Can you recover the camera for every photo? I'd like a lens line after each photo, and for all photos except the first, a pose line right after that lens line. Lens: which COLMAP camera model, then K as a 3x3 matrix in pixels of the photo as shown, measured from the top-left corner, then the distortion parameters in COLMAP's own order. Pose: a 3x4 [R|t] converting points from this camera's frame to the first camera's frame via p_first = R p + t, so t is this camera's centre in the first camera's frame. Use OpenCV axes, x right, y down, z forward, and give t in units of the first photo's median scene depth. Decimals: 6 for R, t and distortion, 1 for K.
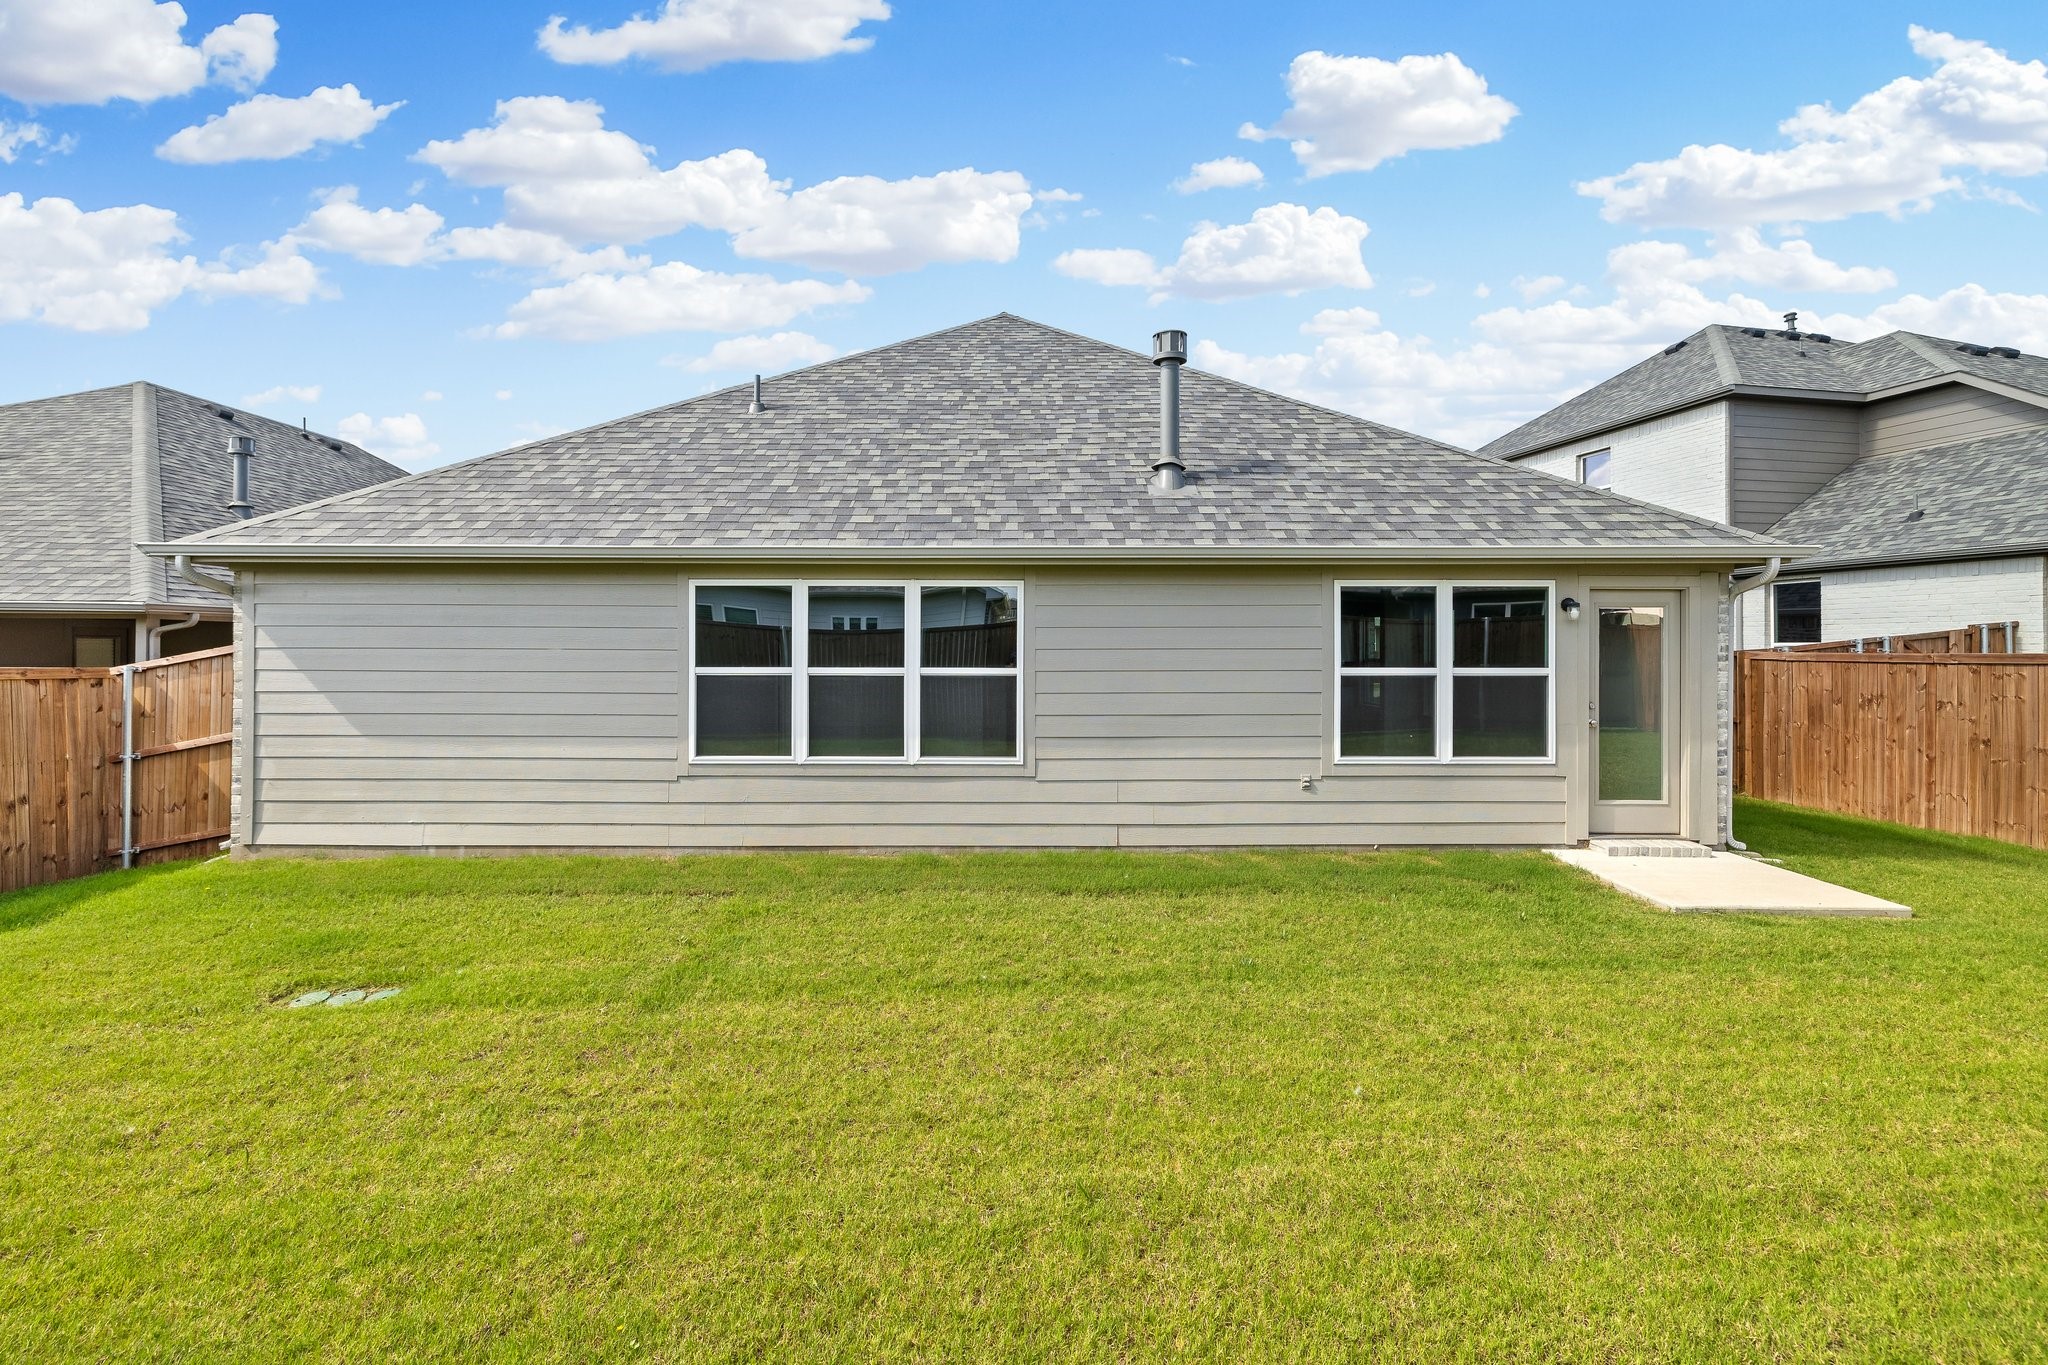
lens RADIAL K [[849.3, 0, 1017.2], [0, 849.3, 635.8], [0, 0, 1]] dist [0.002658, 0.000190]
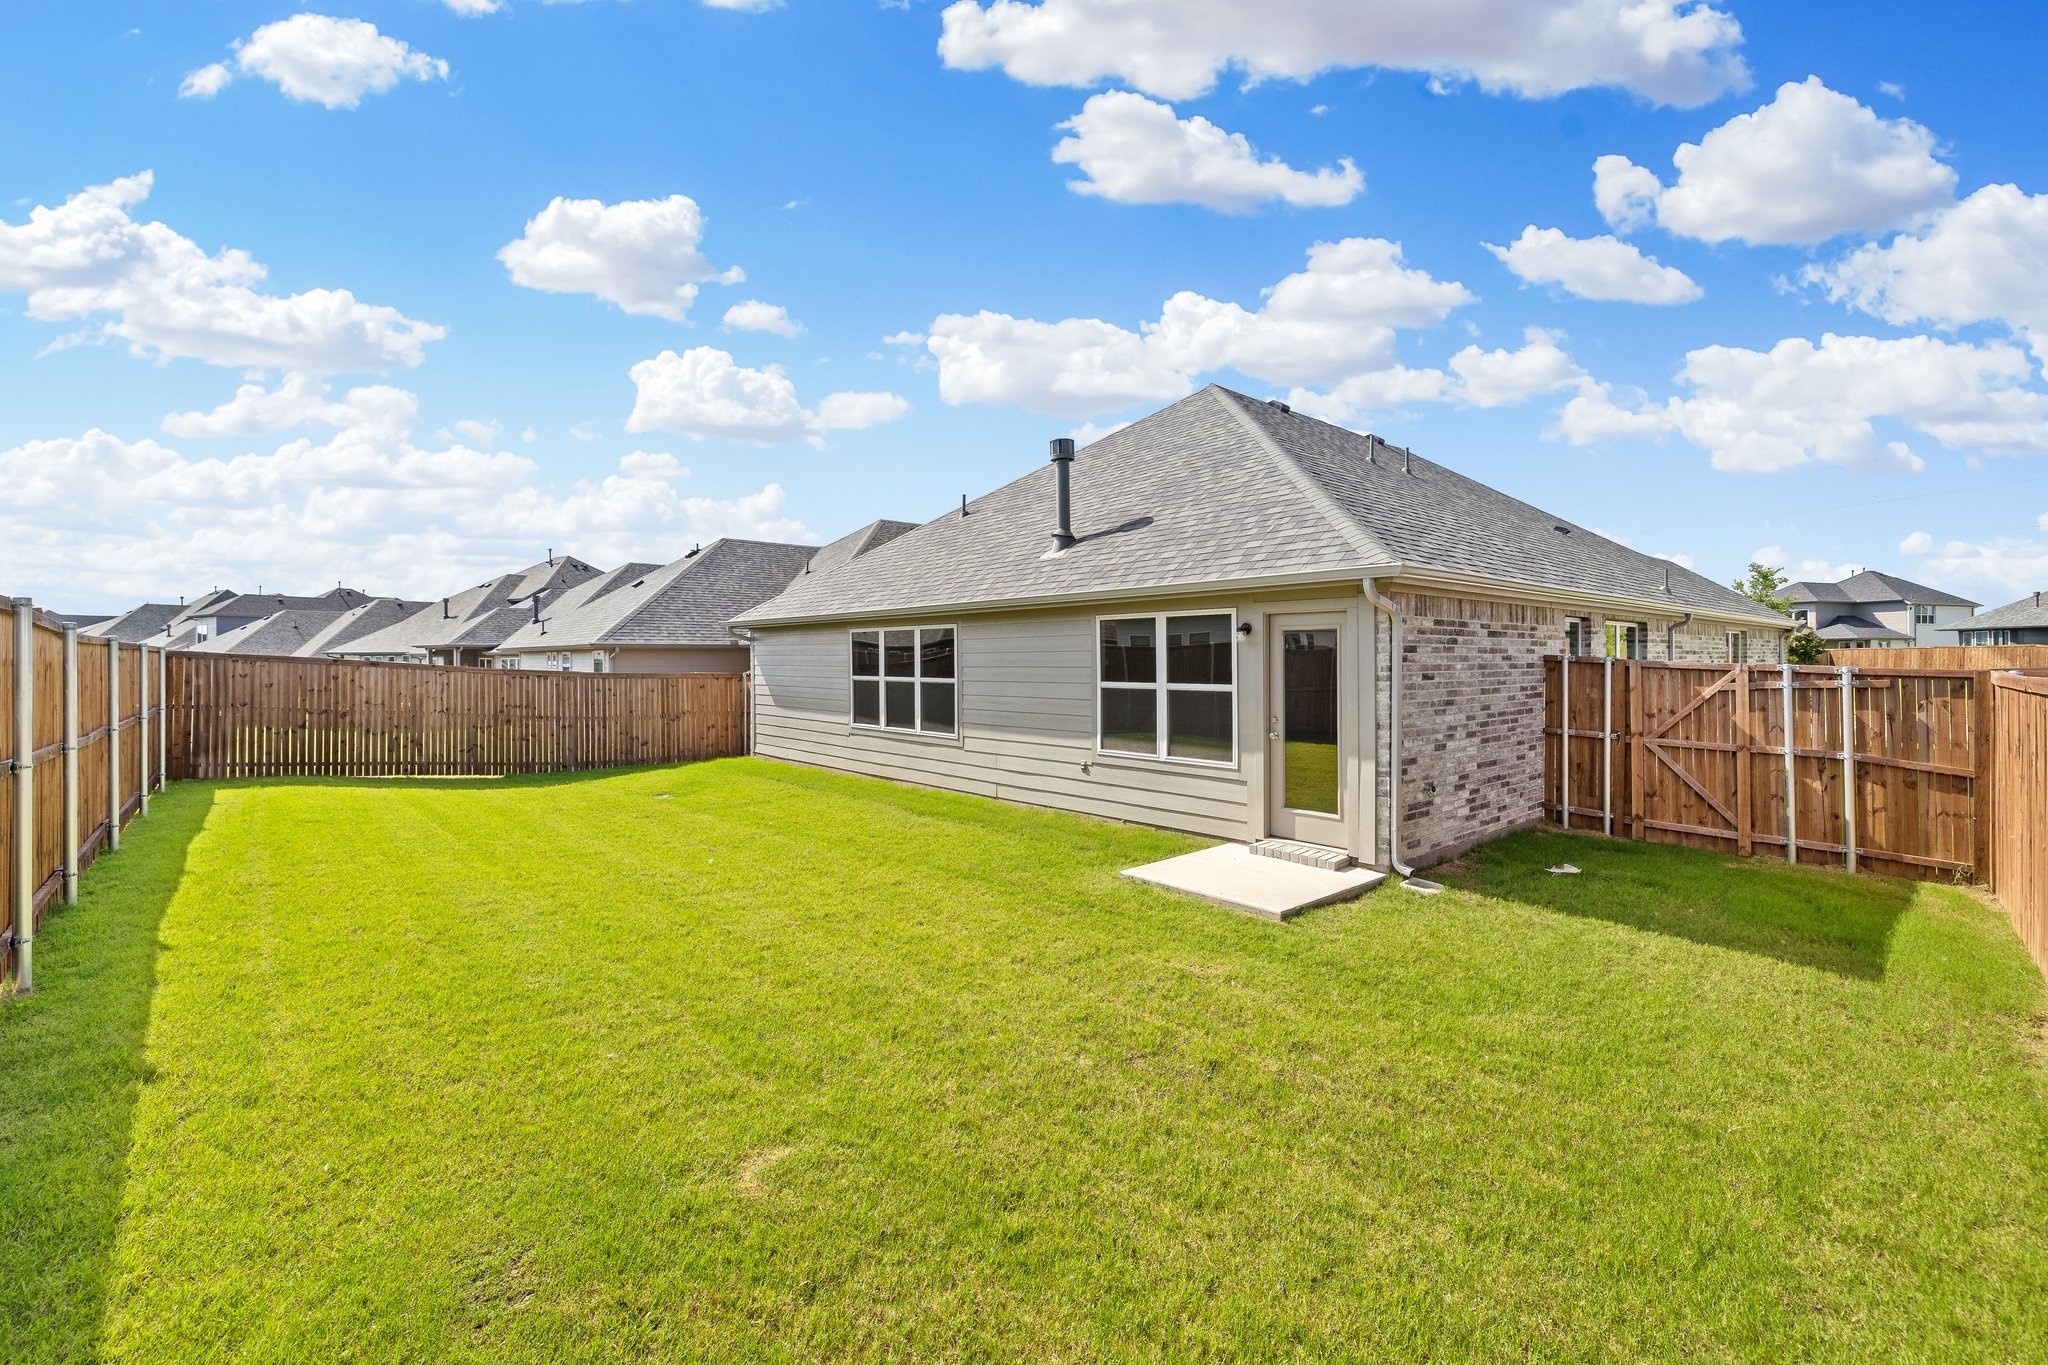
lens RADIAL K [[880.8, 0, 1033.7], [0, 880.8, 653.8], [0, 0, 1]] dist [0.002717, 0.000525]
pose [[0.660393, -0.007529, -0.750882, 1.336094], [0.004749, 0.999972, -0.005851, 0.001940], [0.750905, 0.000298, 0.660410, 0.015580]]
